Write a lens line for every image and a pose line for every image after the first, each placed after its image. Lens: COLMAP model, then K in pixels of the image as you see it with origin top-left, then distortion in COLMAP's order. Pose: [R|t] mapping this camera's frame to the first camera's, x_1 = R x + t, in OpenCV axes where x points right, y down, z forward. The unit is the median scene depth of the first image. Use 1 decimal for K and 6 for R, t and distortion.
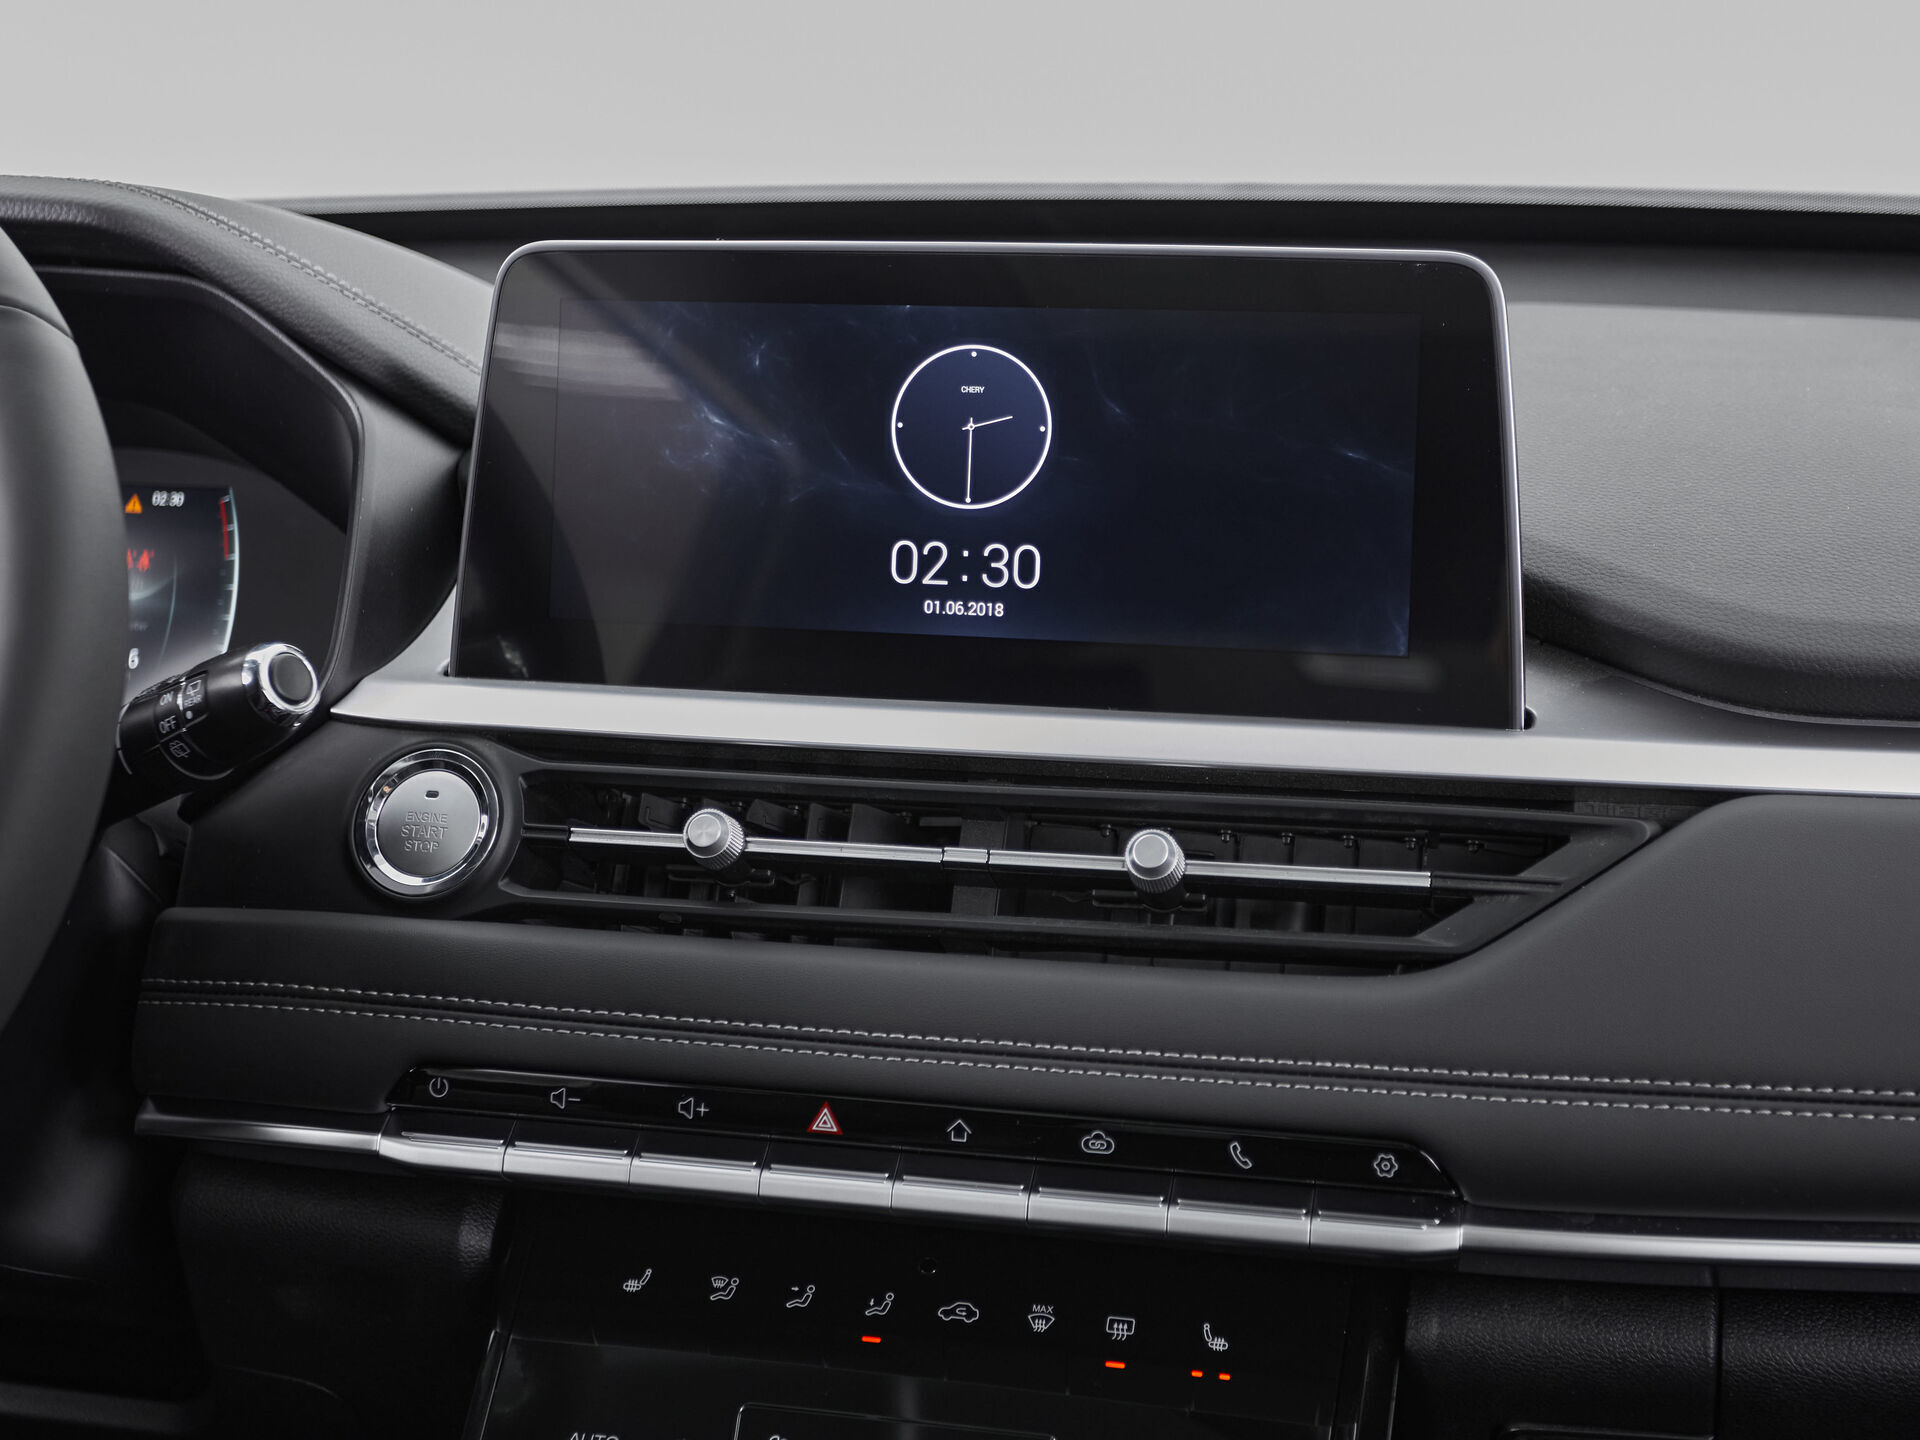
lens RADIAL K [[2641.3, 0, 959.5], [0, 2641.3, 611.3], [0, 0, 1]] dist [-0.007208, 0.041102]
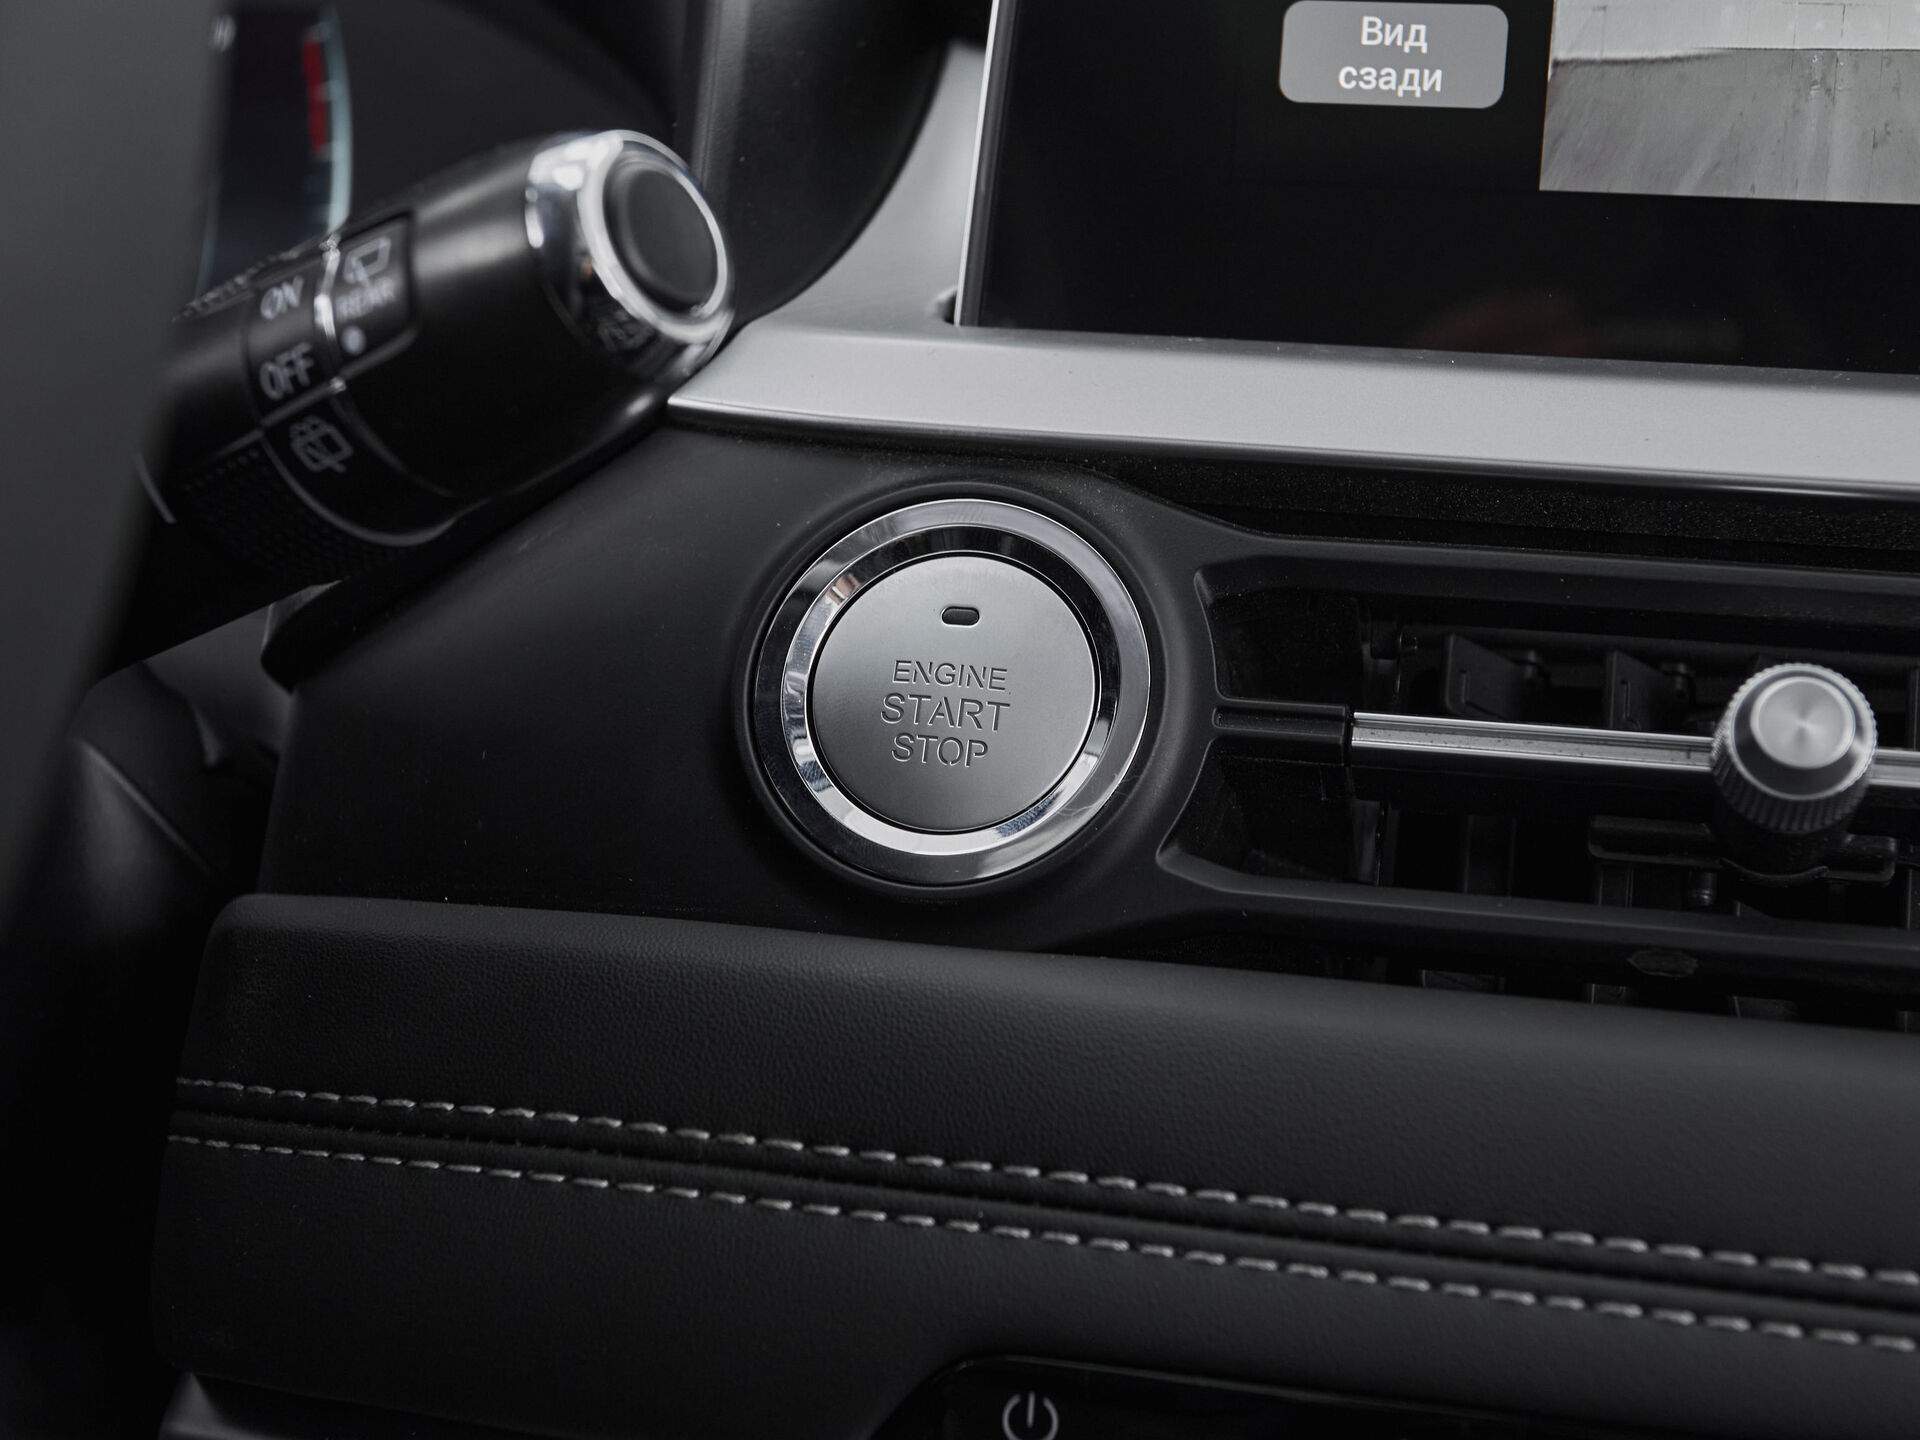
lens RADIAL K [[2917.4, 0, 960.0], [0, 2917.4, 720.0], [0, 0, 1]] dist [-0.007522, -0.029393]
pose [[0.999657, 0.025883, 0.003889, -0.210064], [-0.026060, 0.998091, 0.055990, 0.063694], [-0.002432, -0.056072, 0.998424, 0.610592]]
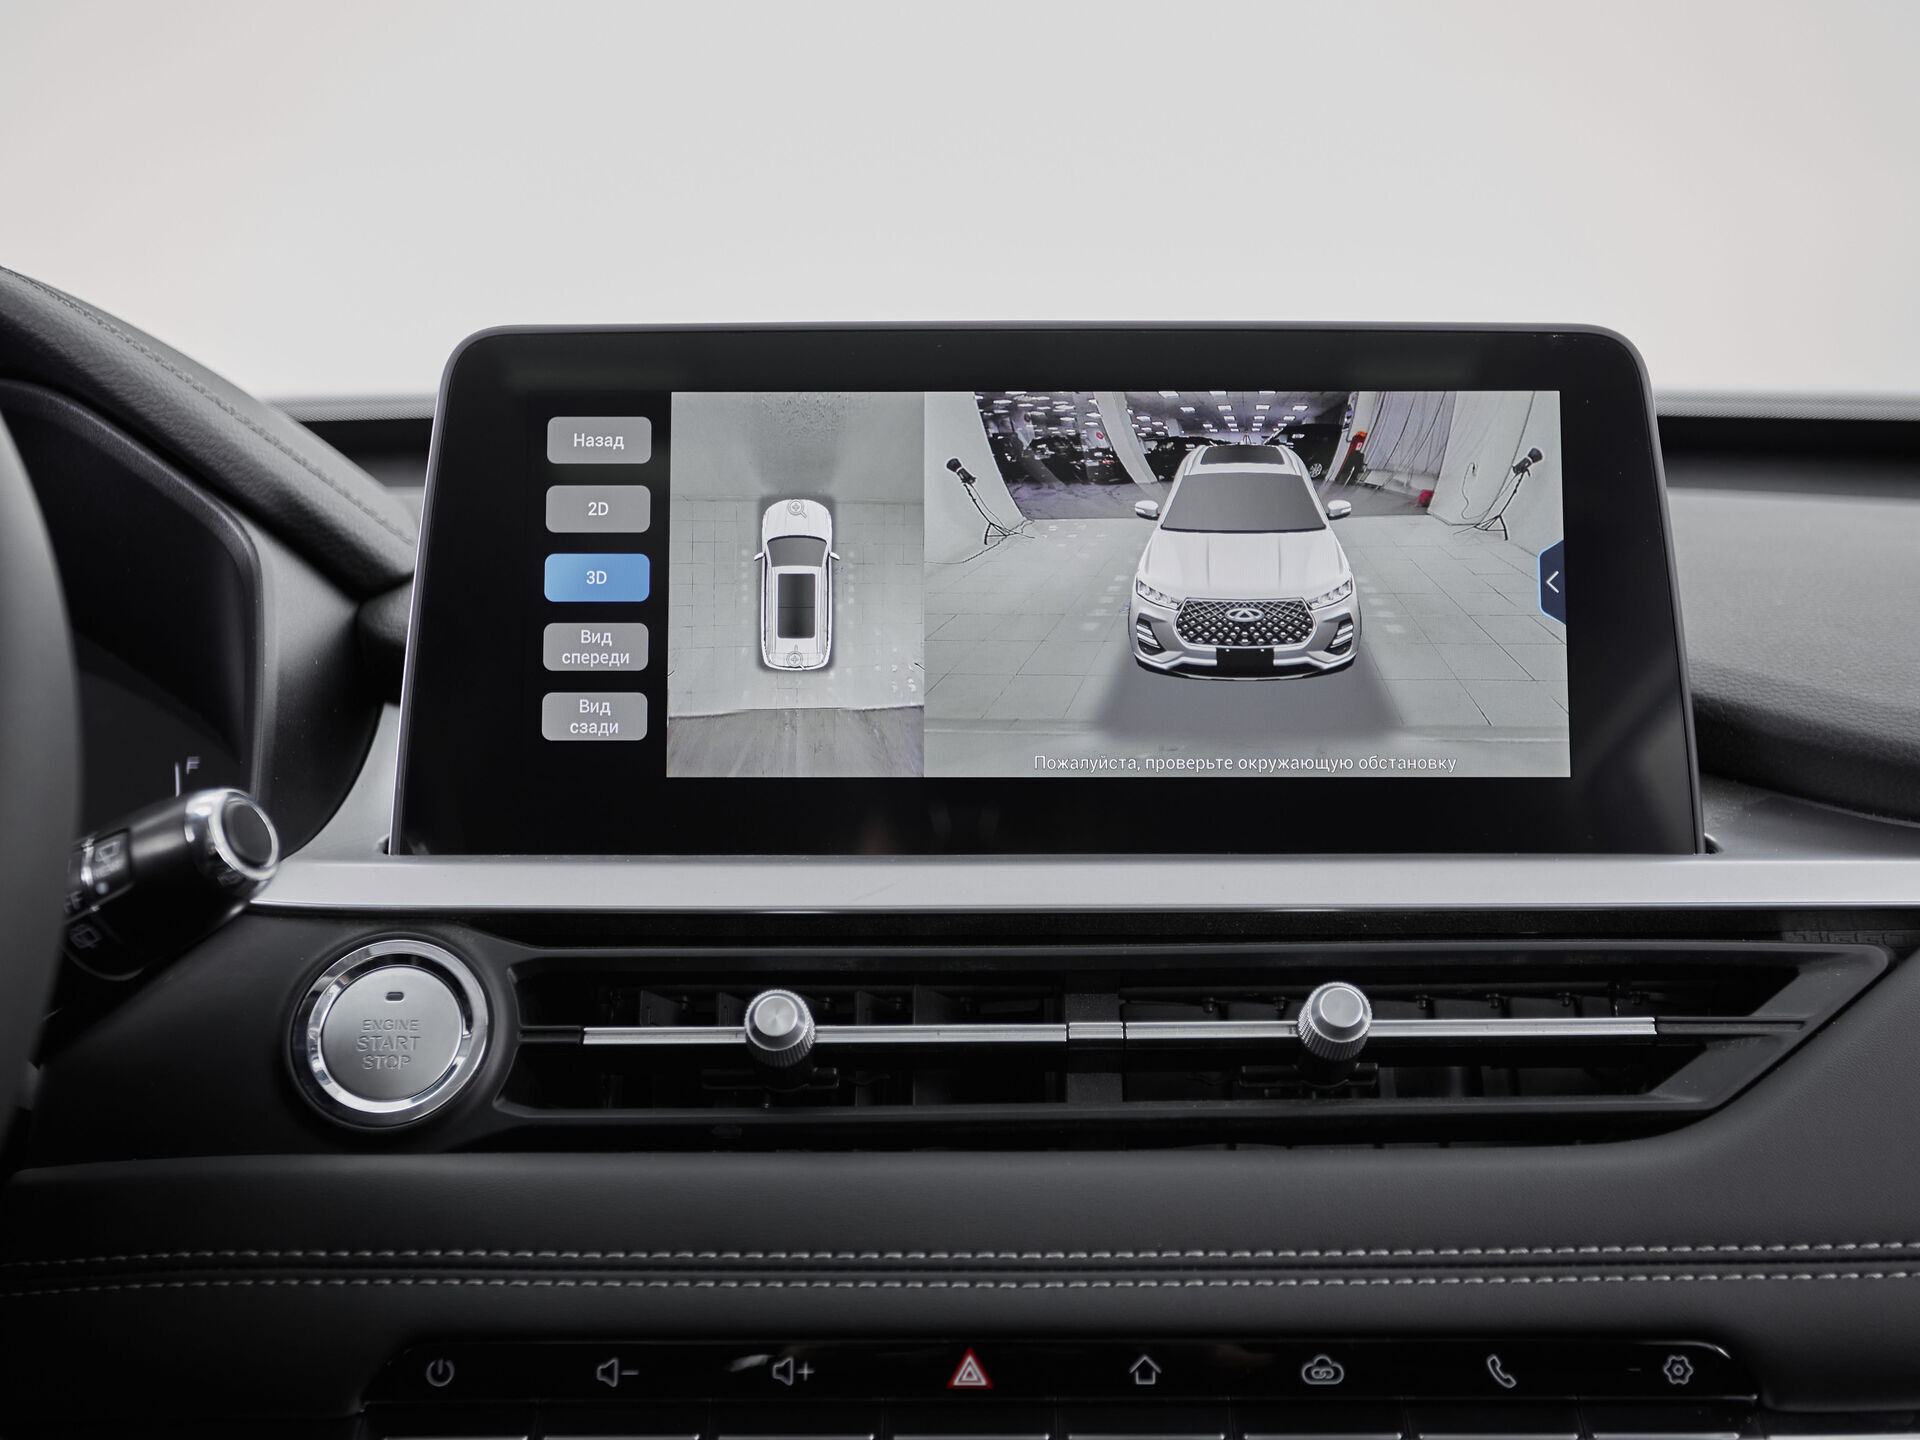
lens RADIAL K [[2396.9, 0, 962.6], [0, 2396.9, 683.4], [0, 0, 1]] dist [0.003379, 0.068422]
pose [[0.975784, -0.015674, 0.218174, -0.197587], [0.040784, 0.992975, -0.111070, 0.065904], [-0.214900, 0.117278, 0.969569, 0.273358]]
